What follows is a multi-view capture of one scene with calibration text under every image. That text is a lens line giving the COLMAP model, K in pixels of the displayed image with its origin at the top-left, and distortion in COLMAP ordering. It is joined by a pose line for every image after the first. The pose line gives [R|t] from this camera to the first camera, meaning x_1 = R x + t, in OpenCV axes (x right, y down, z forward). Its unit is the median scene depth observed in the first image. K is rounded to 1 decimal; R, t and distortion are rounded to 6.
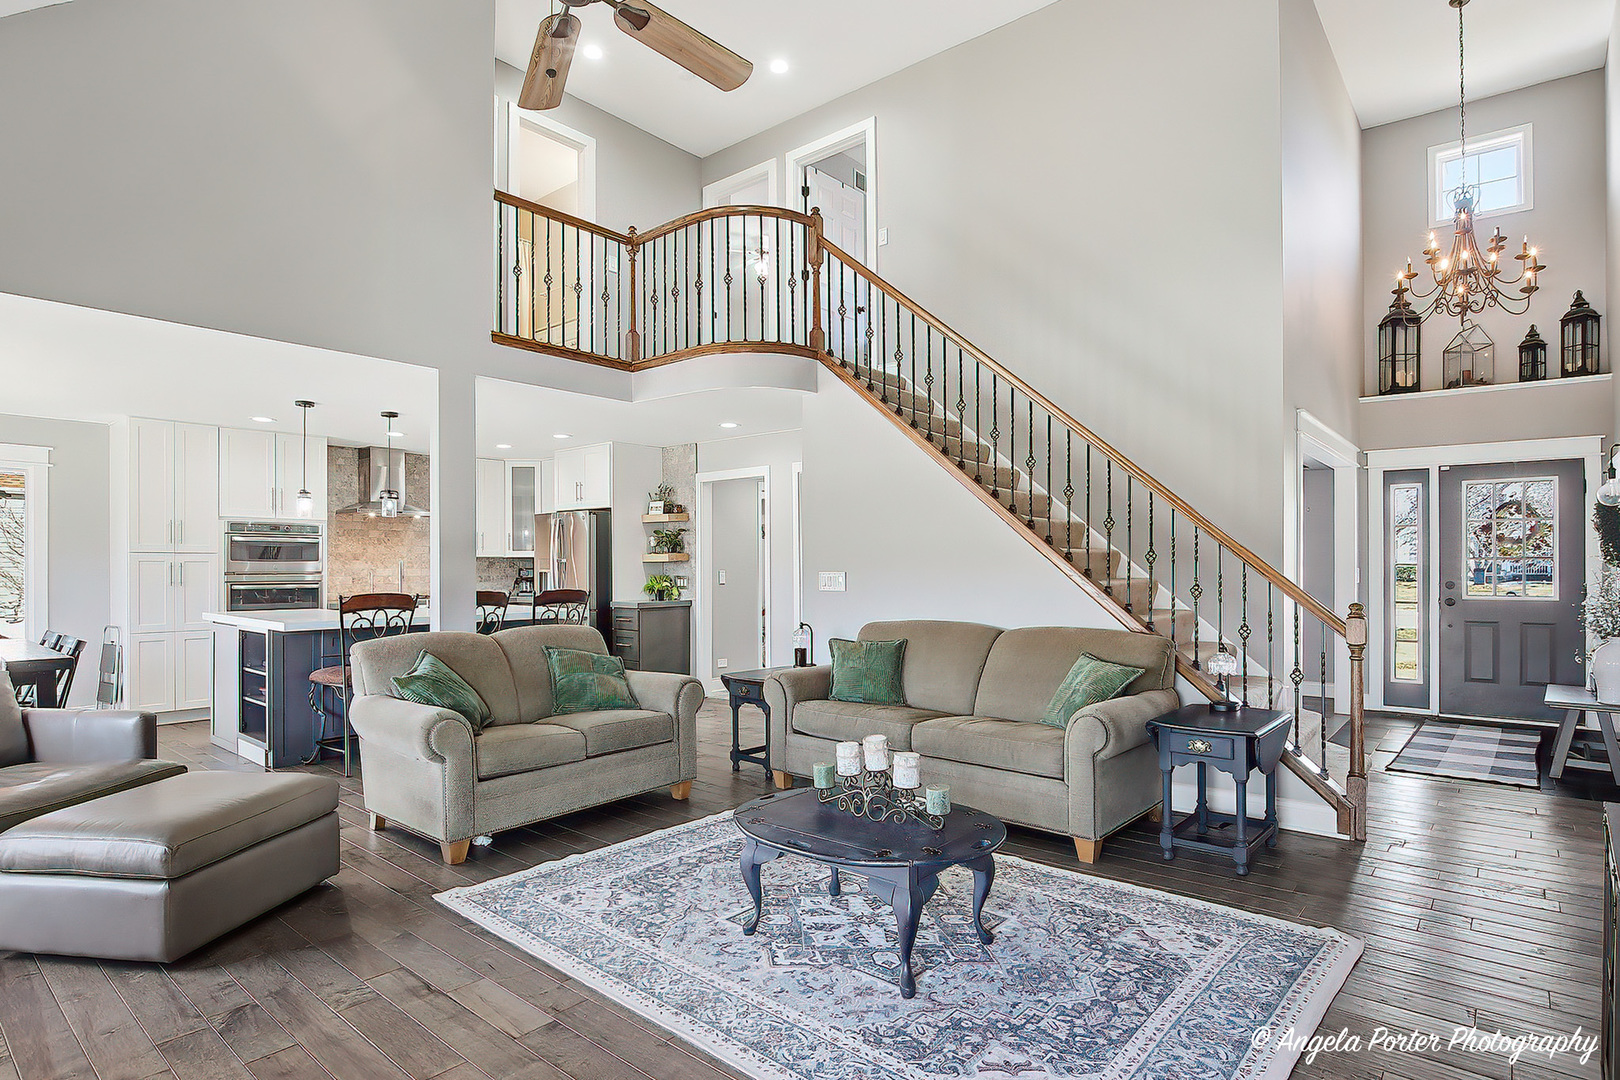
lens RADIAL K [[847.5, 0, 817.0], [0, 847.5, 565.3], [0, 0, 1]] dist [-0.020963, 0.000267]
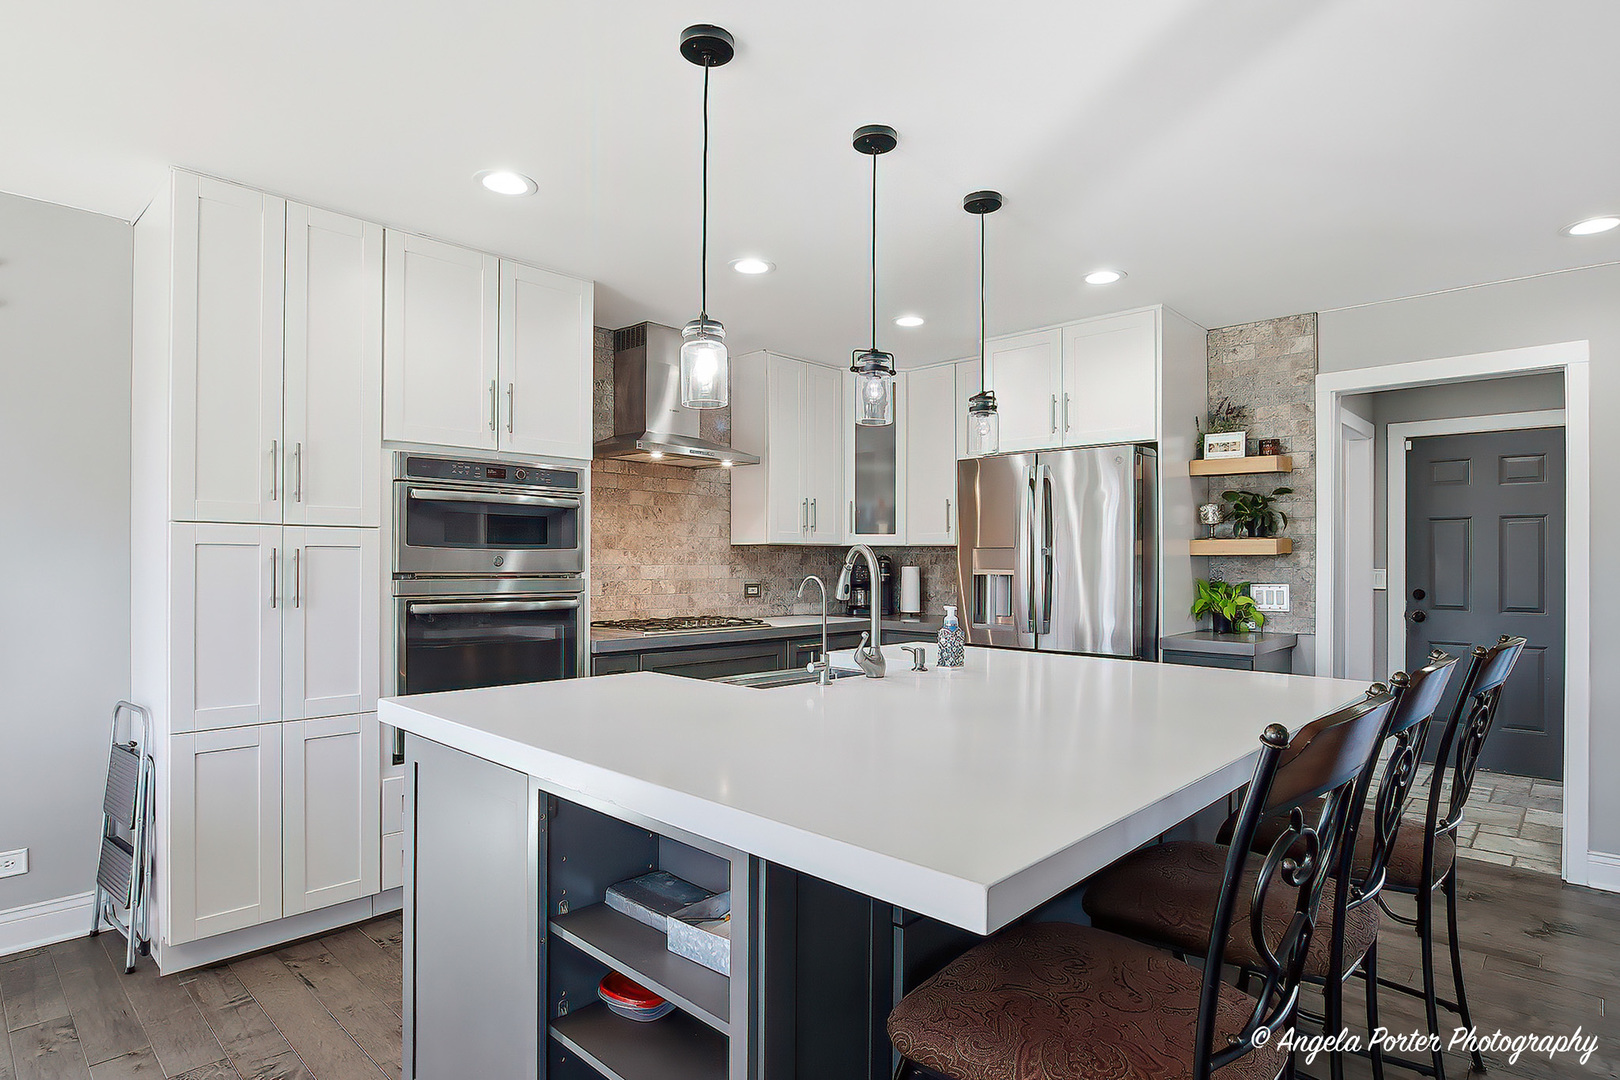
lens RADIAL K [[847.5, 0, 817.0], [0, 847.5, 565.3], [0, 0, 1]] dist [-0.020963, 0.000267]
pose [[0.998614, 0.007205, -0.052131, -0.440943], [-0.006935, 0.999962, 0.005352, 0.000711], [0.052167, -0.004983, 0.998626, 0.549567]]
